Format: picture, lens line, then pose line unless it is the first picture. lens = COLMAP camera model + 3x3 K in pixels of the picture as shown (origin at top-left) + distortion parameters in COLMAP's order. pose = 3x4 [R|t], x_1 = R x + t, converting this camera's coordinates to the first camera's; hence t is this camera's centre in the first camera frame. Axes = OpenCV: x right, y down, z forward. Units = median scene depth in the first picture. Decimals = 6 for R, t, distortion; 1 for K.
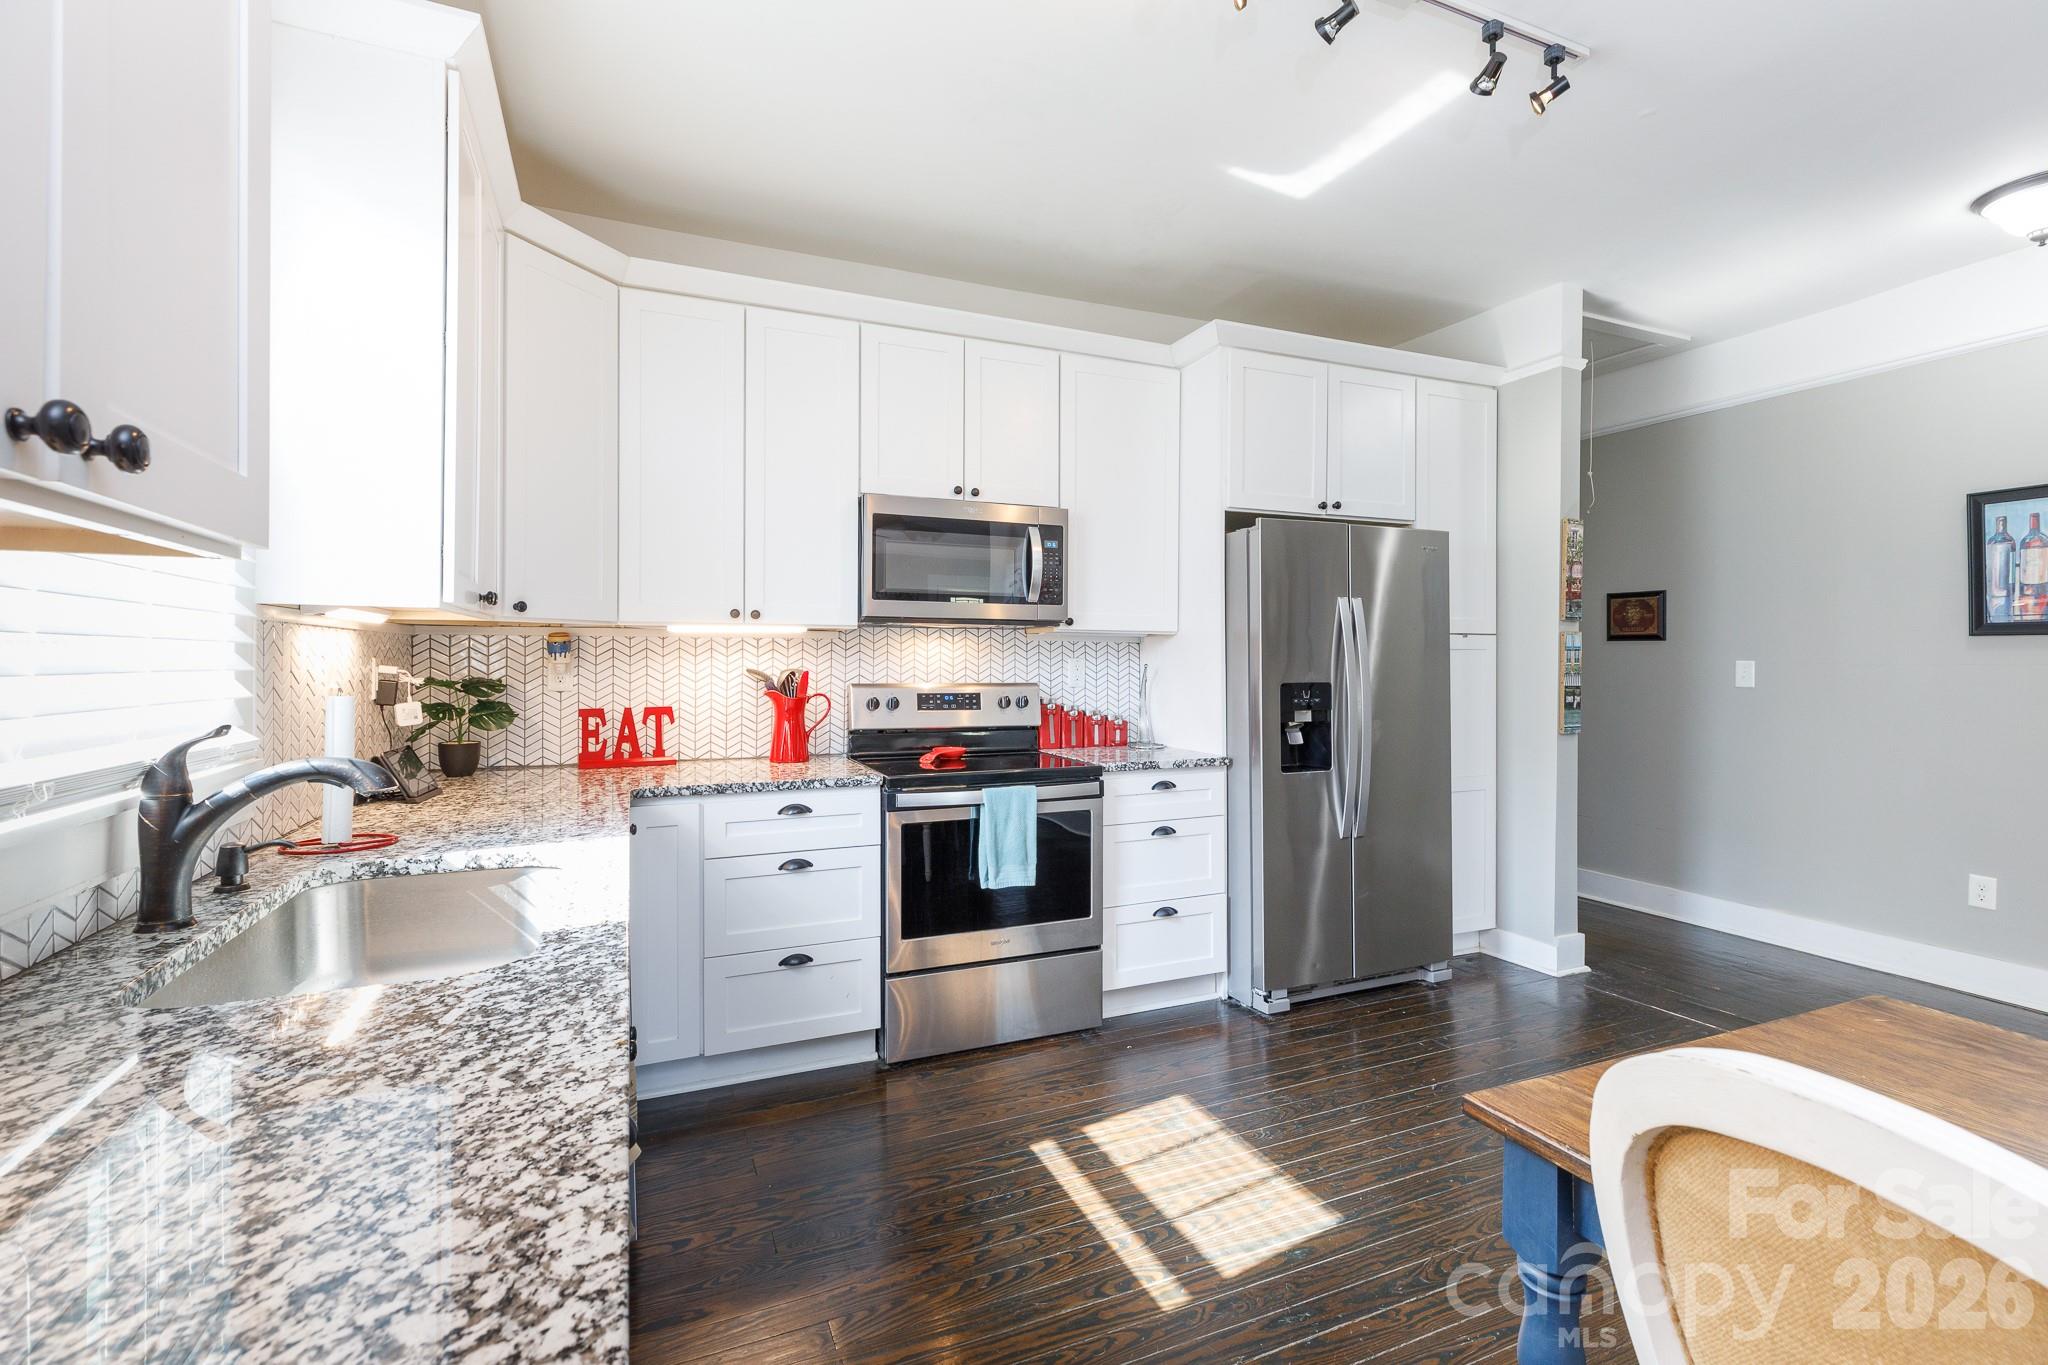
lens RADIAL K [[921.8, 0, 1041.8], [0, 921.8, 653.4], [0, 0, 1]] dist [0.002465, 0.000723]
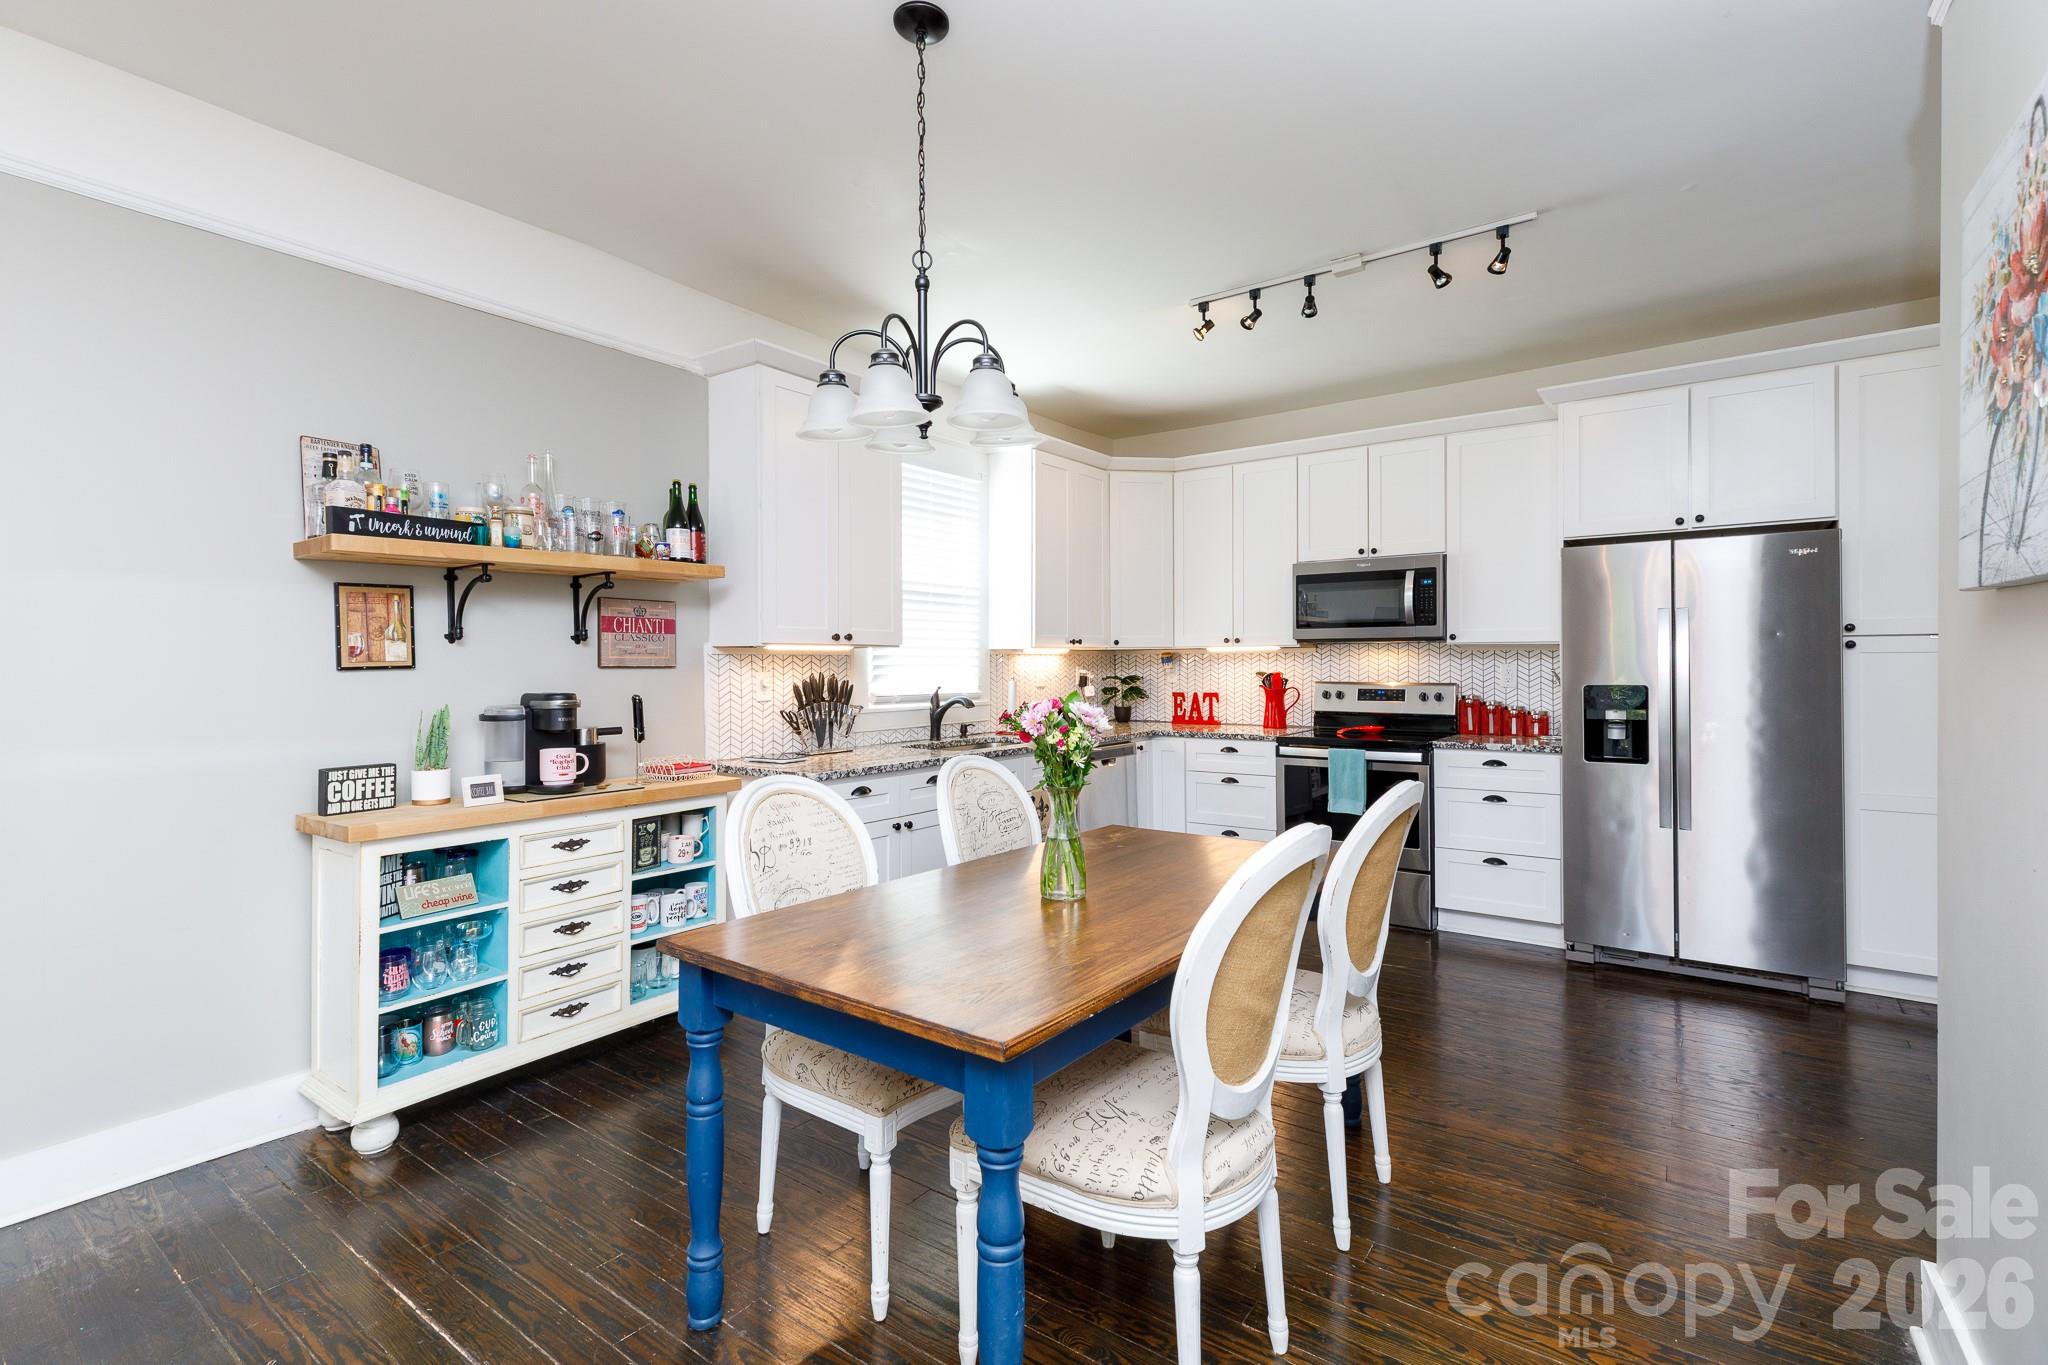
lens RADIAL K [[921.8, 0, 1018.9], [0, 921.8, 662.8], [0, 0, 1]] dist [0.002465, 0.000723]
pose [[0.492963, -0.005833, -0.870031, 0.967415], [0.013230, 0.999912, 0.000793, -0.006757], [0.869950, -0.011901, 0.492997, -0.216126]]
